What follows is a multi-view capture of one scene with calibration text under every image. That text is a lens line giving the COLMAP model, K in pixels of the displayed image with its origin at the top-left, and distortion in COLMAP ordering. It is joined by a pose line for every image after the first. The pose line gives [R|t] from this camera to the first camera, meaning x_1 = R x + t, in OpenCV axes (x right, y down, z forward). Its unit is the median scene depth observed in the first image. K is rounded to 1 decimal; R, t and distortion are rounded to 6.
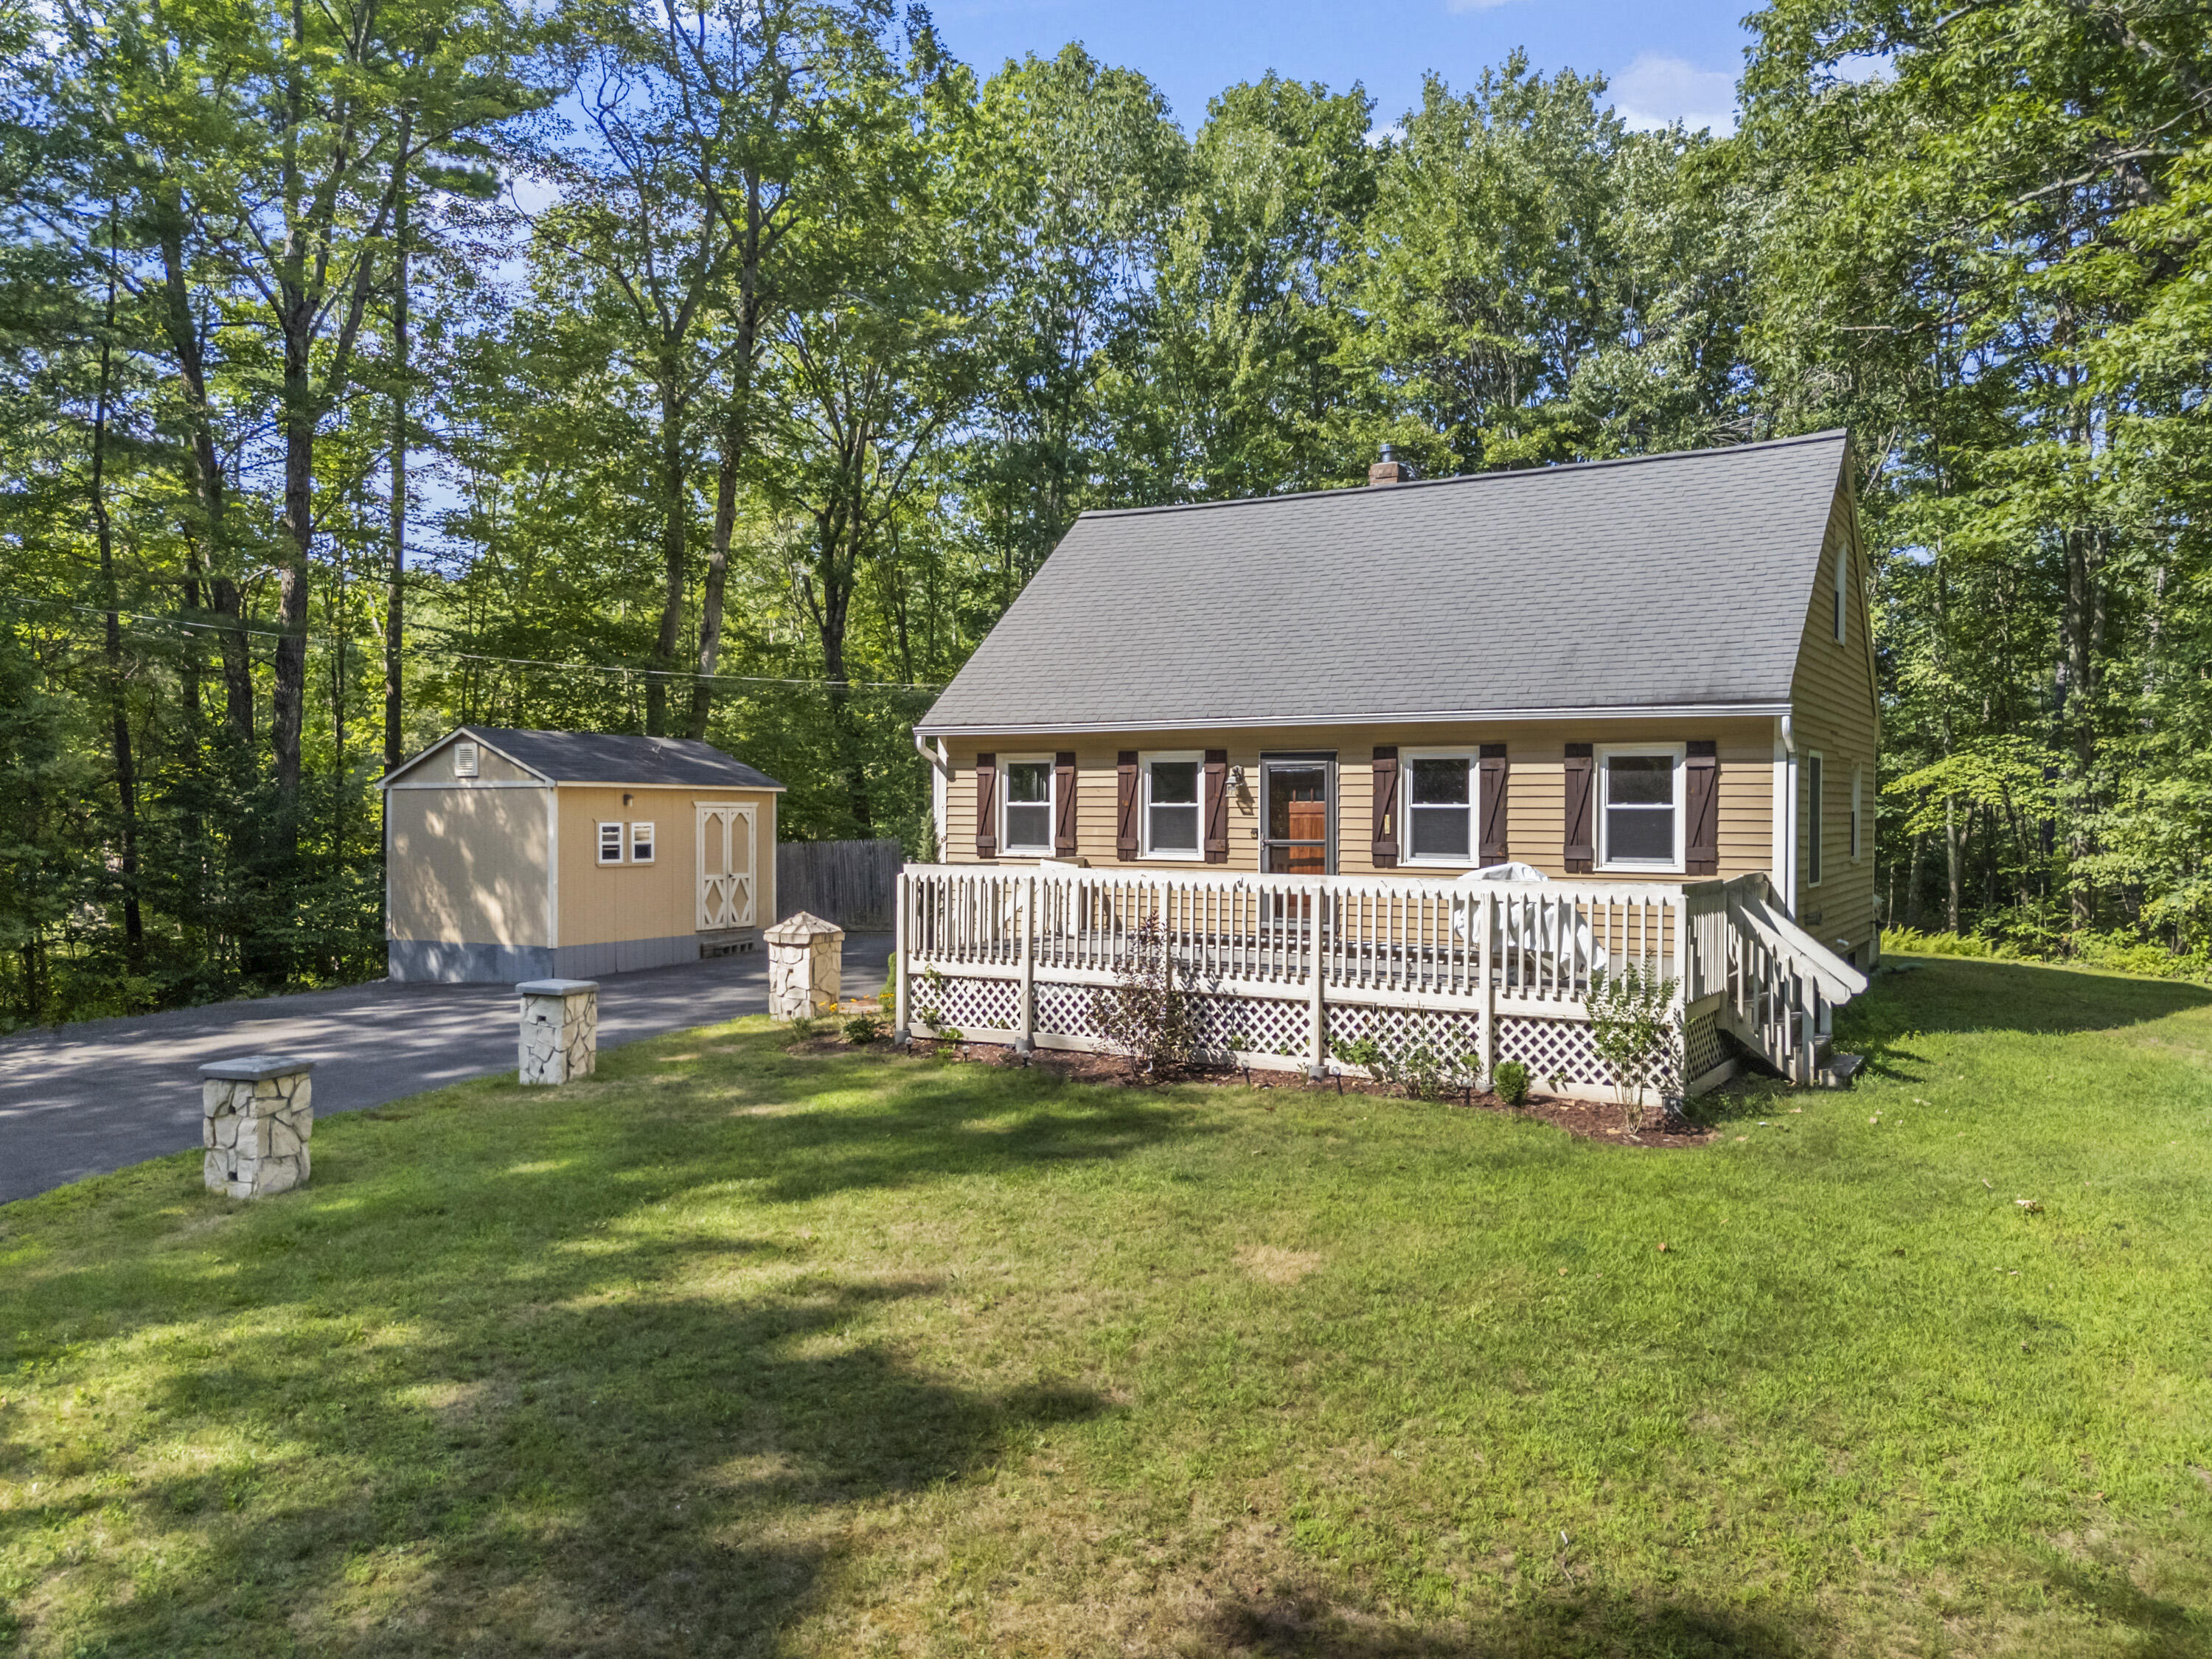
lens RADIAL K [[1658.0, 0, 1084.2], [0, 1658.0, 861.8], [0, 0, 1]] dist [0.049860, -0.051757]
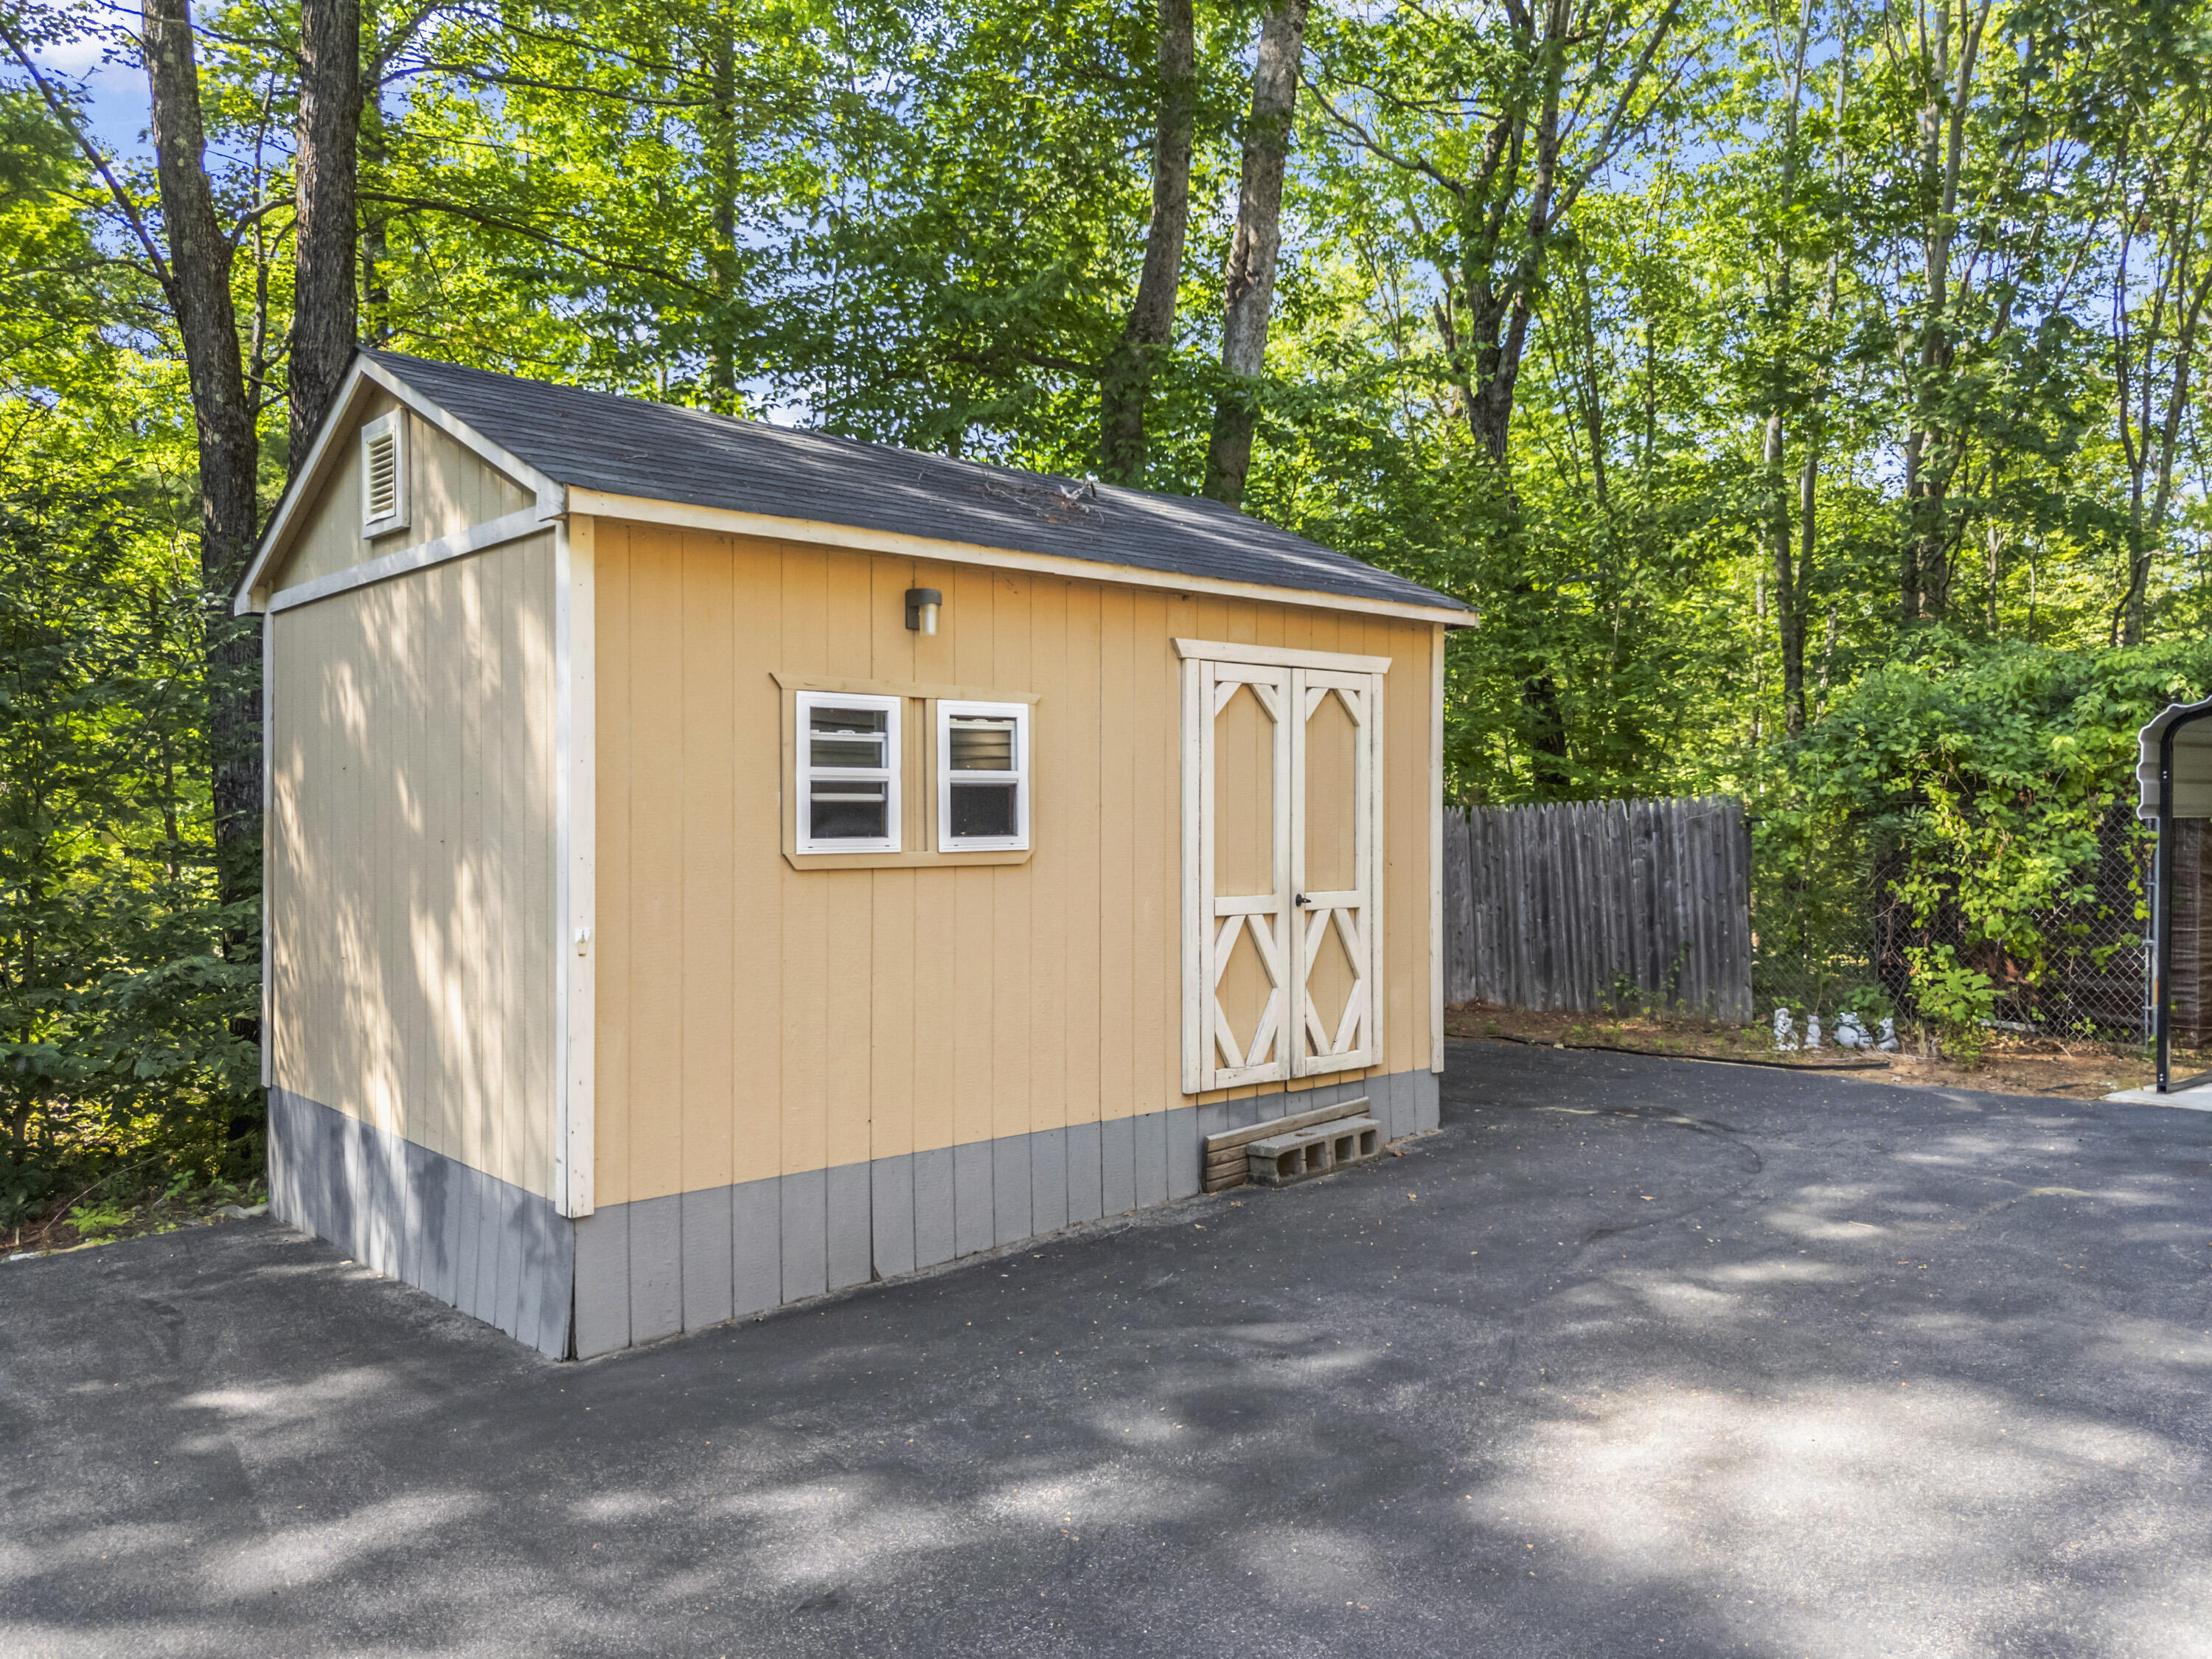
lens RADIAL K [[1658.0, 0, 1103.3], [0, 1658.0, 827.2], [0, 0, 1]] dist [0.049860, -0.051757]
pose [[0.951966, 0.001135, -0.306200, -0.247482], [-0.005804, 0.999880, -0.014339, 0.000178], [0.306147, 0.015427, 0.951859, 1.121977]]
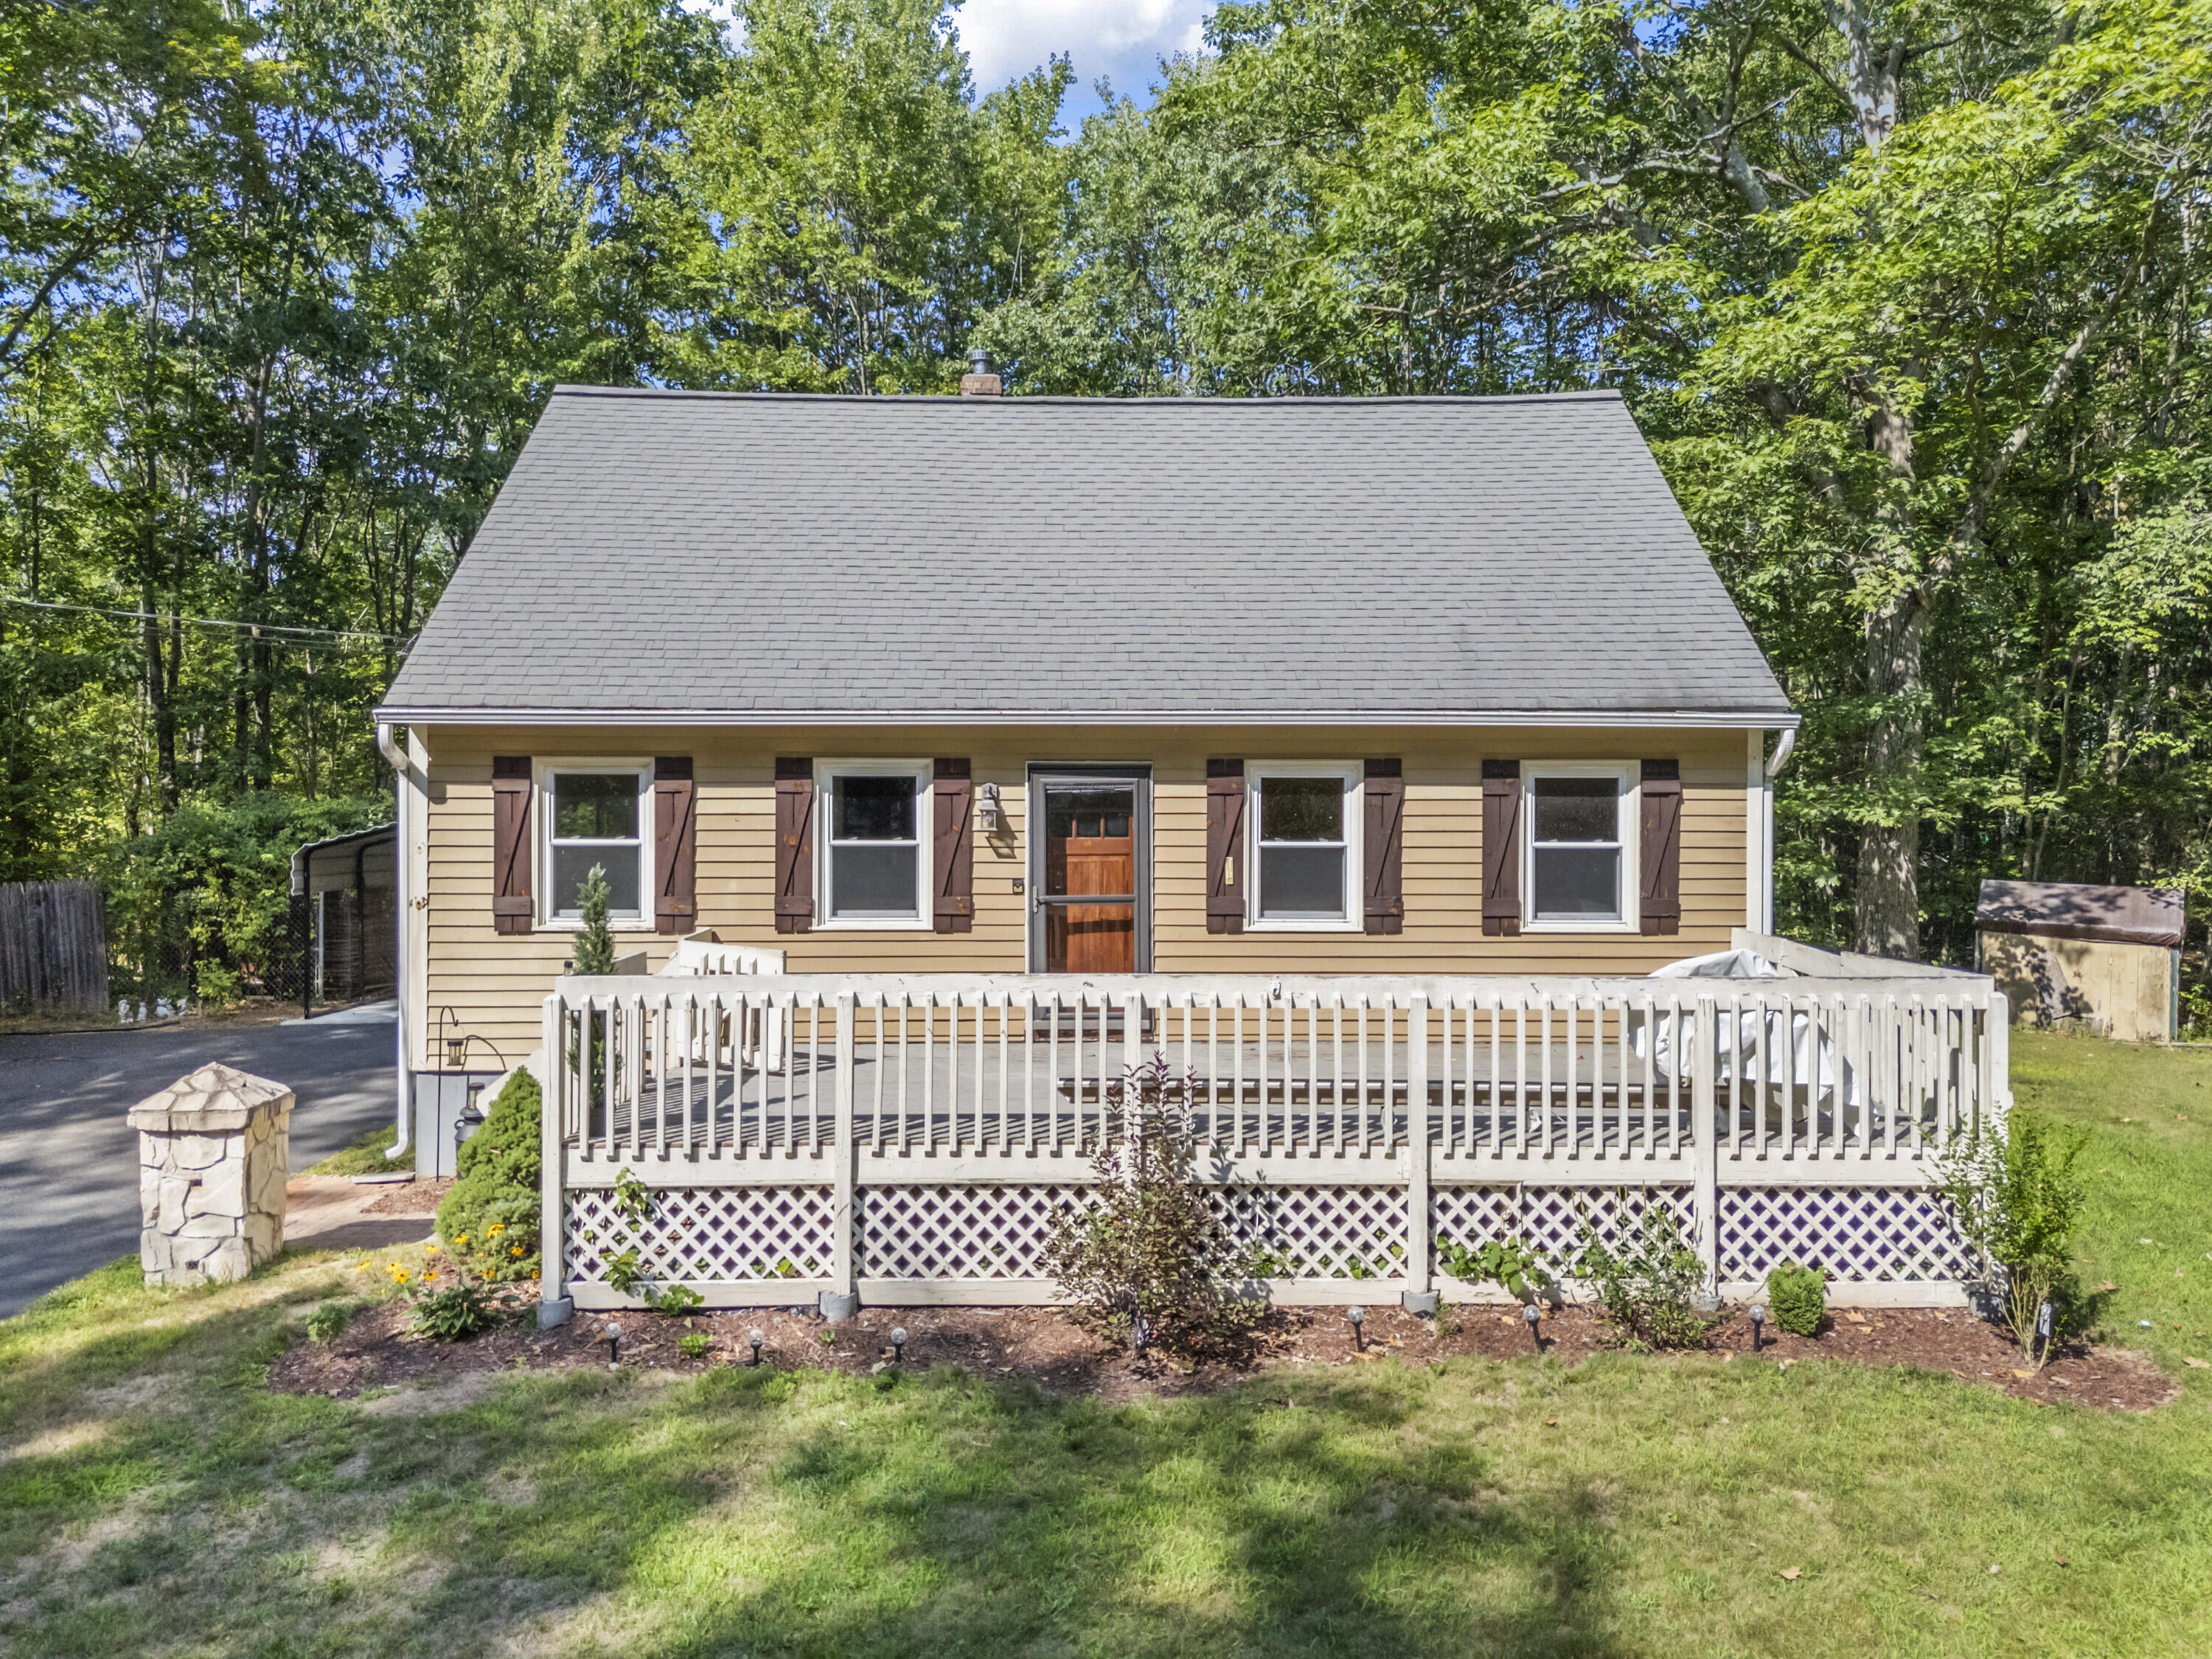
lens RADIAL K [[1658.0, 0, 1111.9], [0, 1658.0, 827.8], [0, 0, 1]] dist [0.049860, -0.051757]
pose [[0.844947, -0.012194, 0.534710, -0.236779], [0.019804, 0.999768, -0.008495, -0.037069], [-0.534483, 0.017768, 0.844993, 0.461110]]
